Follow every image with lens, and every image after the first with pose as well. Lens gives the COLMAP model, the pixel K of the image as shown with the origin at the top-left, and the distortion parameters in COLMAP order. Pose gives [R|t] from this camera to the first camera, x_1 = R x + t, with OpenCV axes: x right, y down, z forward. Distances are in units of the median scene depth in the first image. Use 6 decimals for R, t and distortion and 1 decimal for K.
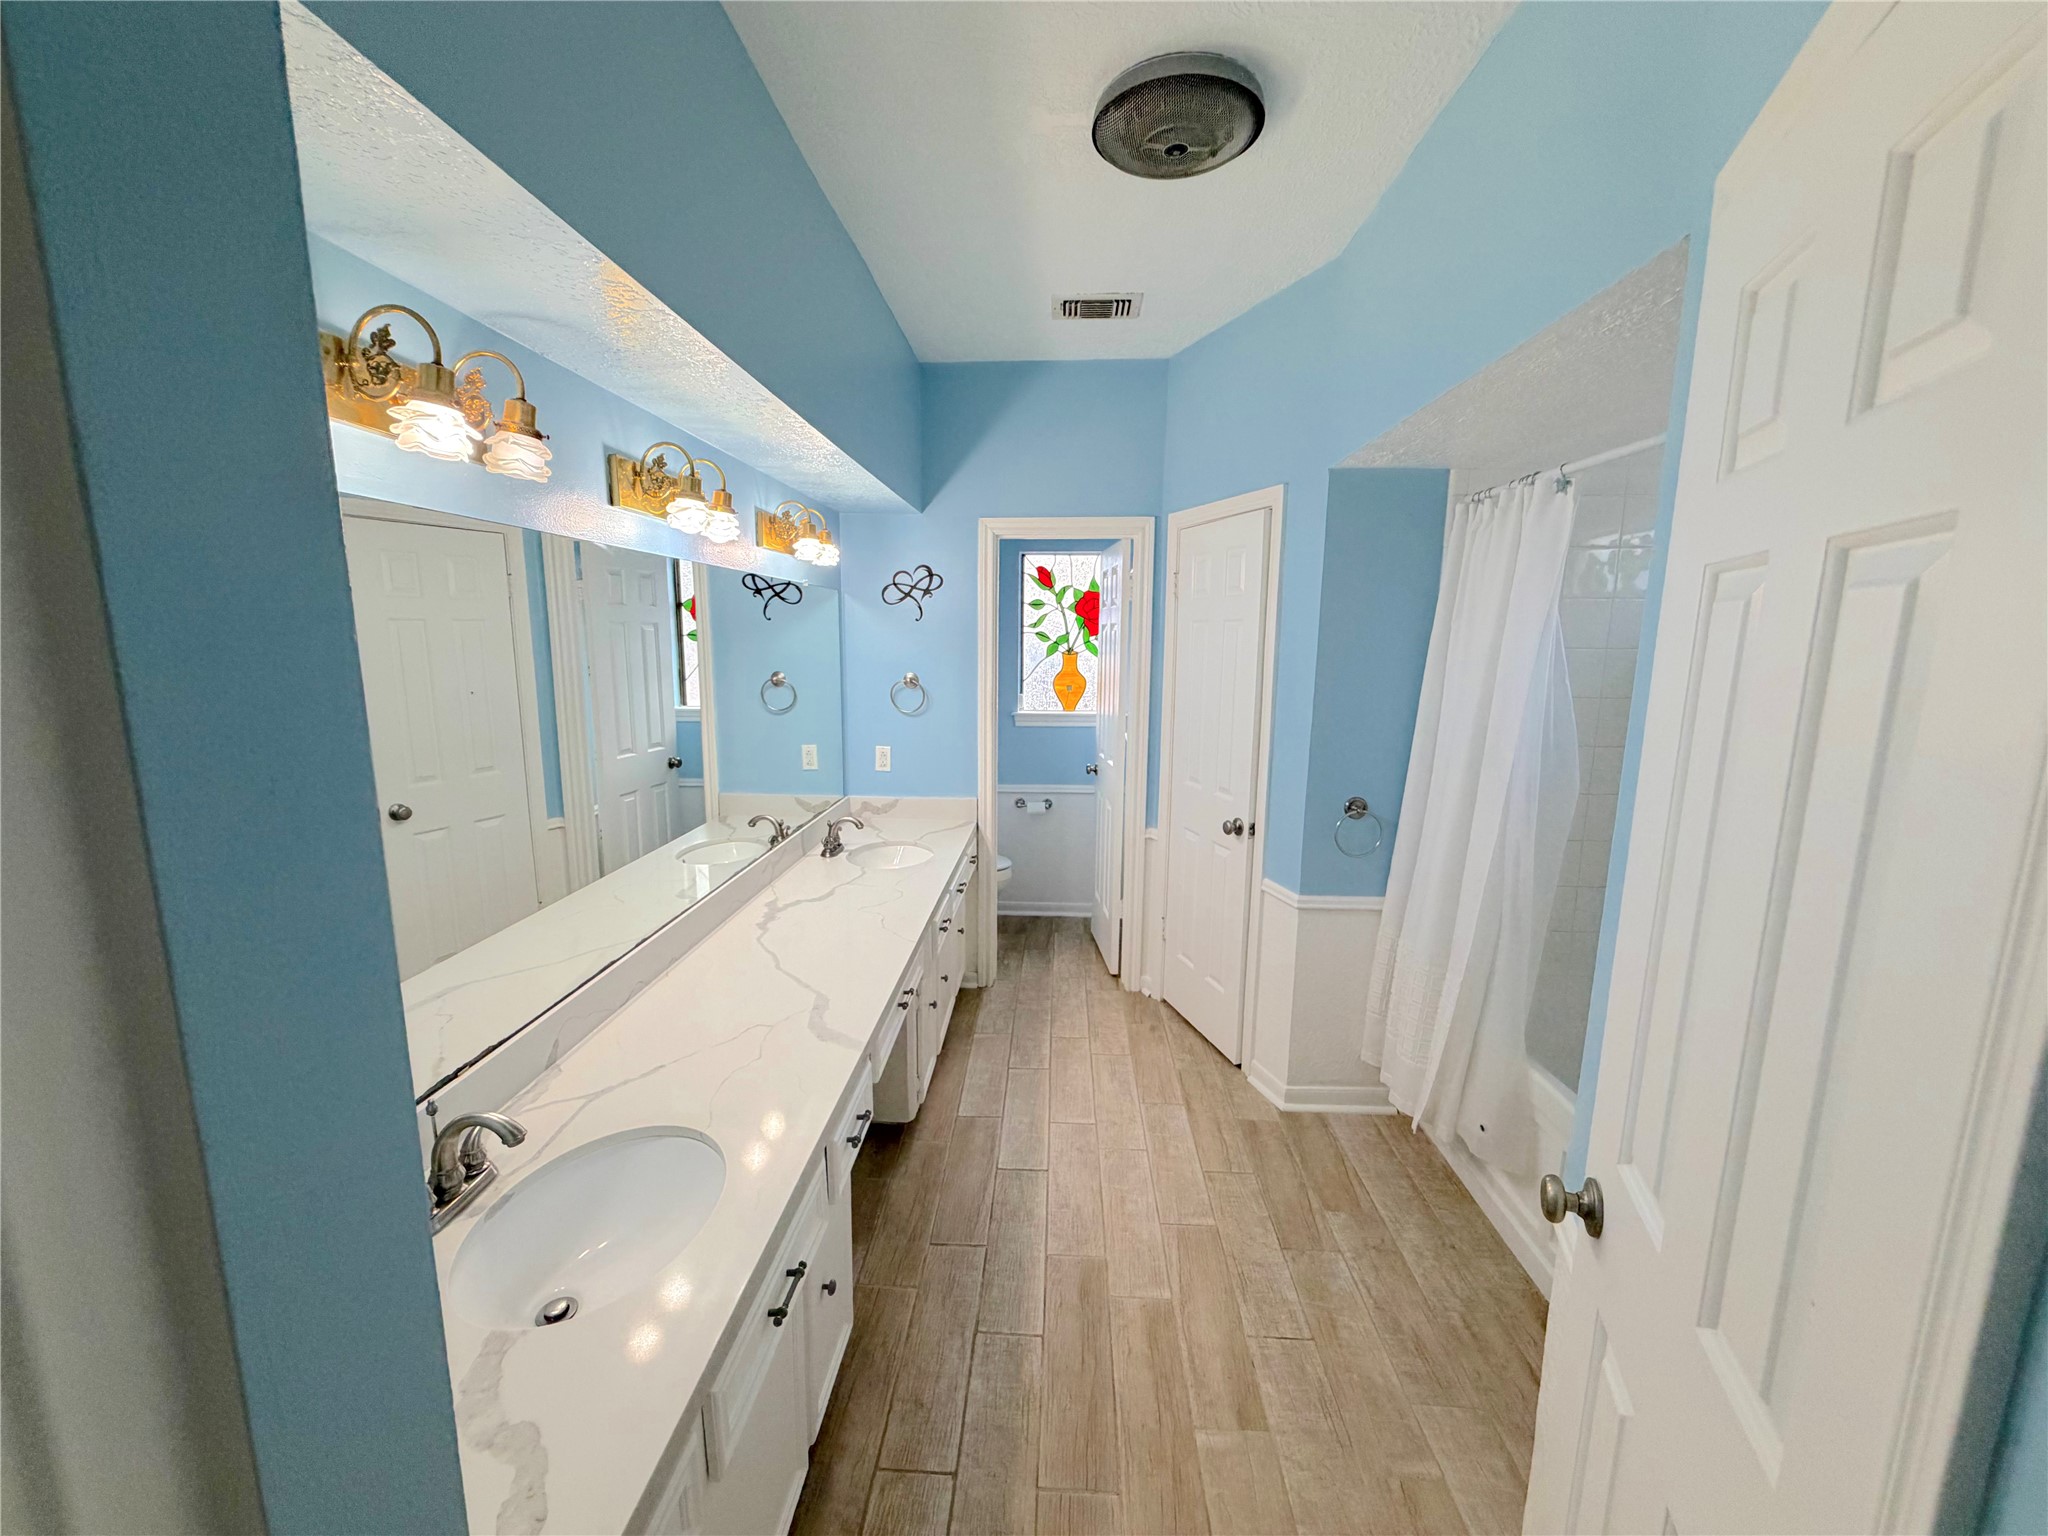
lens RADIAL K [[817.4, 0, 1024.3], [0, 817.4, 769.4], [0, 0, 1]] dist [0.000743, -0.000348]
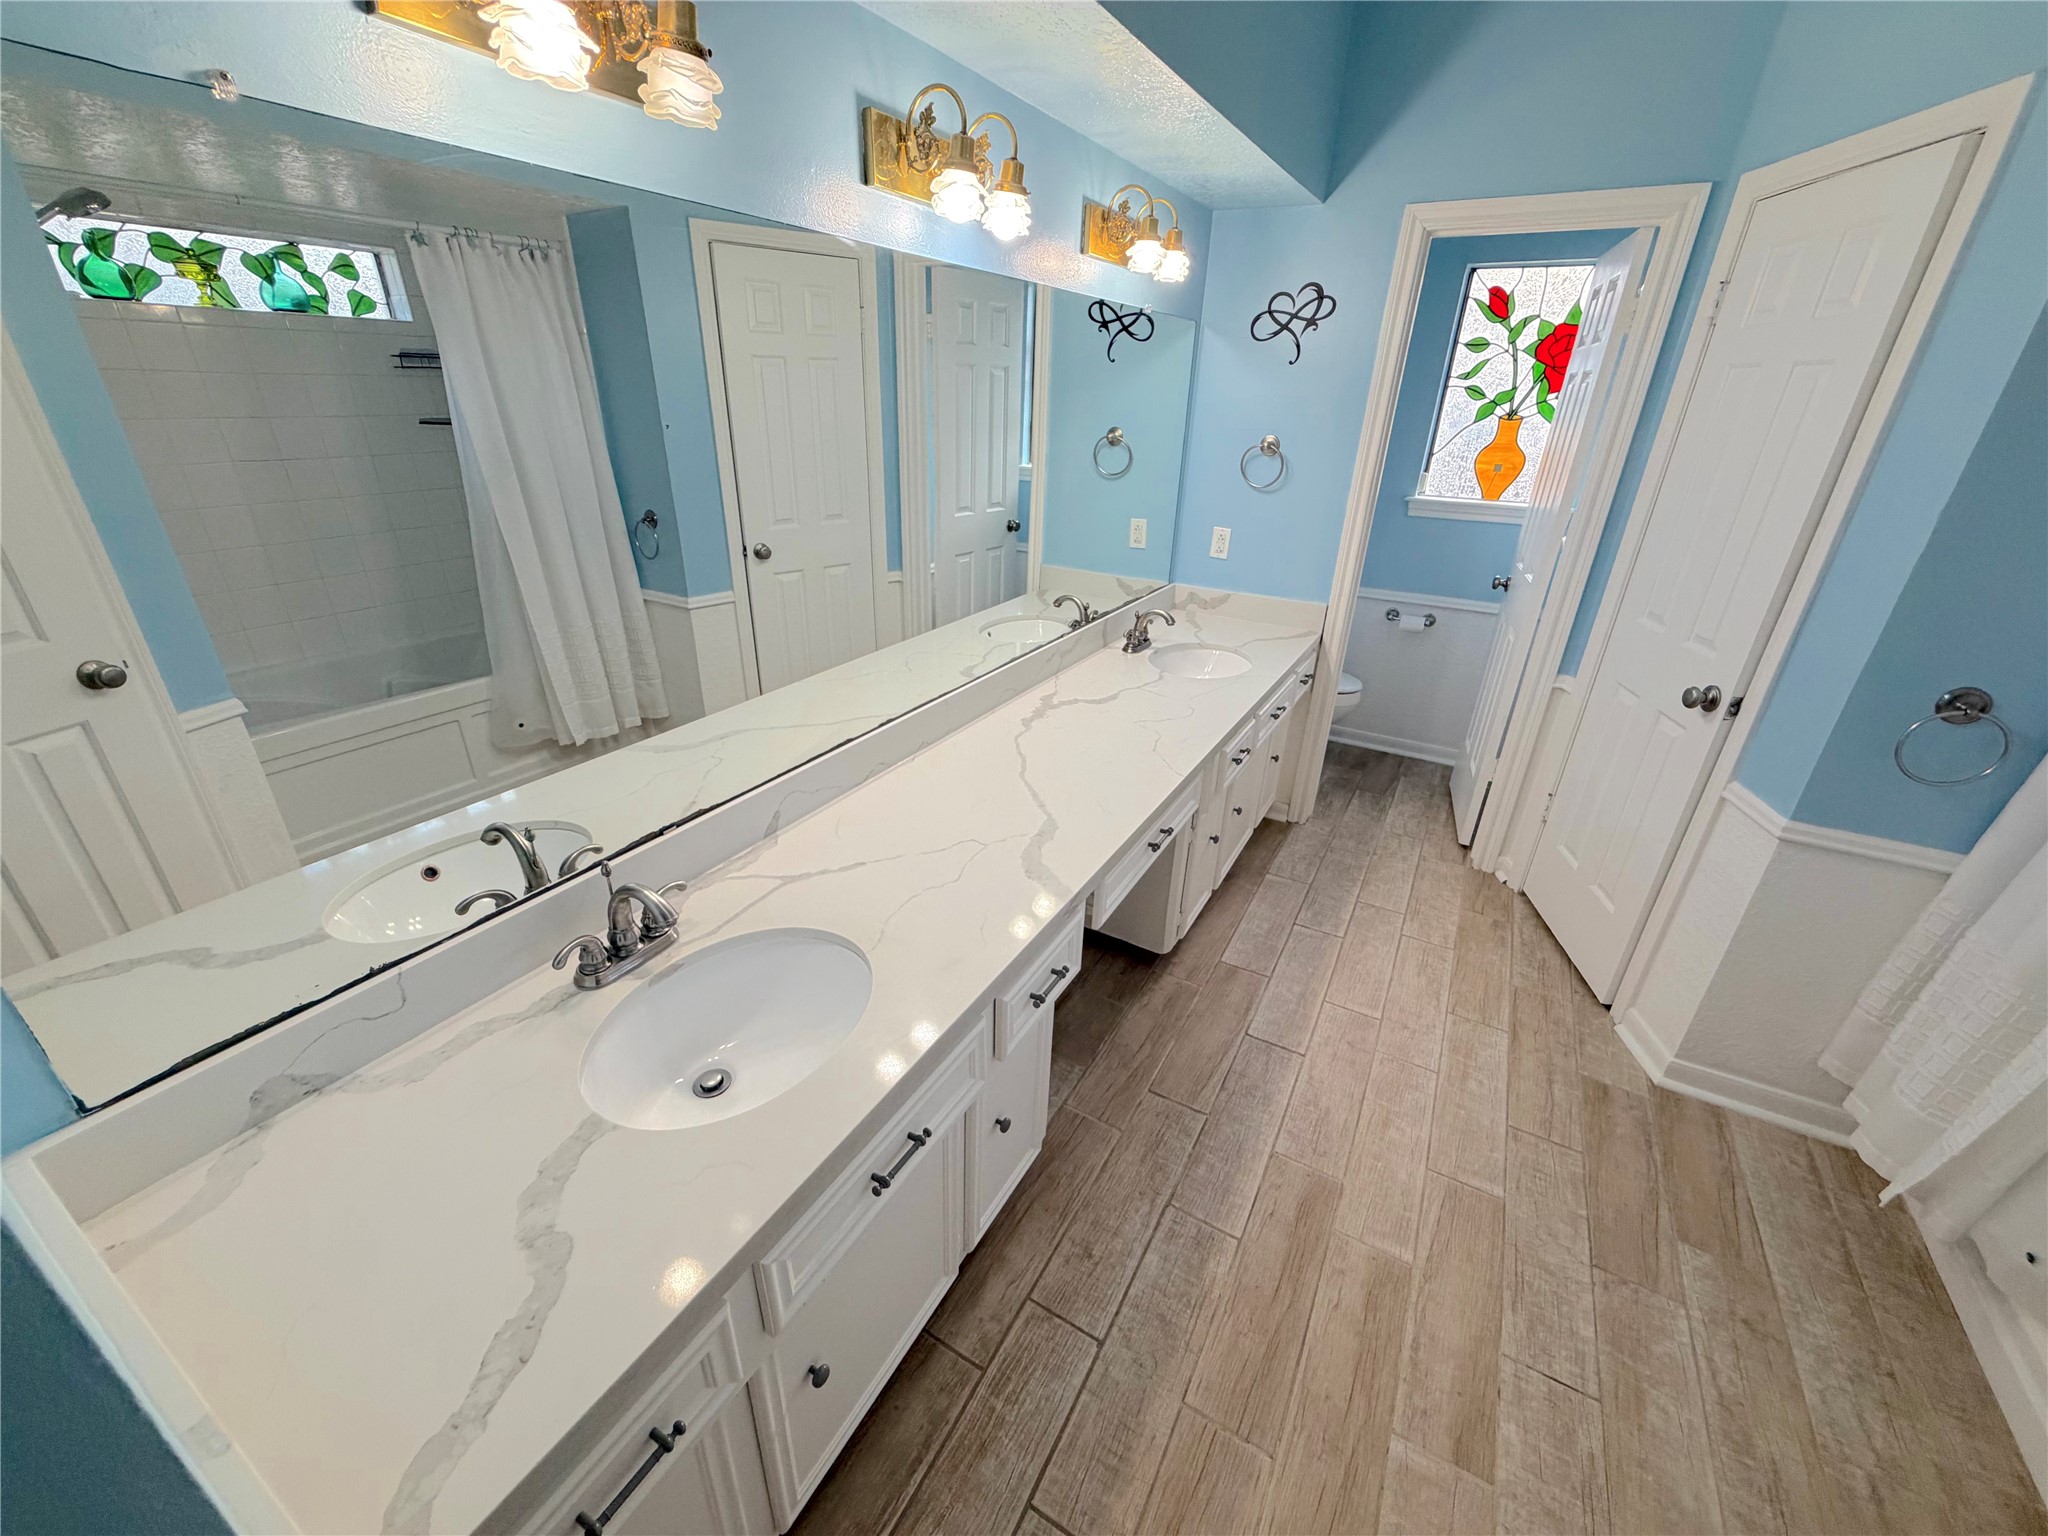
lens RADIAL K [[817.4, 0, 1020.0], [0, 817.4, 768.7], [0, 0, 1]] dist [0.000743, -0.000348]
pose [[0.890843, 0.207705, -0.404052, 0.044119], [-0.093977, 0.954384, 0.283408, -0.014026], [0.444486, -0.214501, 0.869725, 0.168883]]
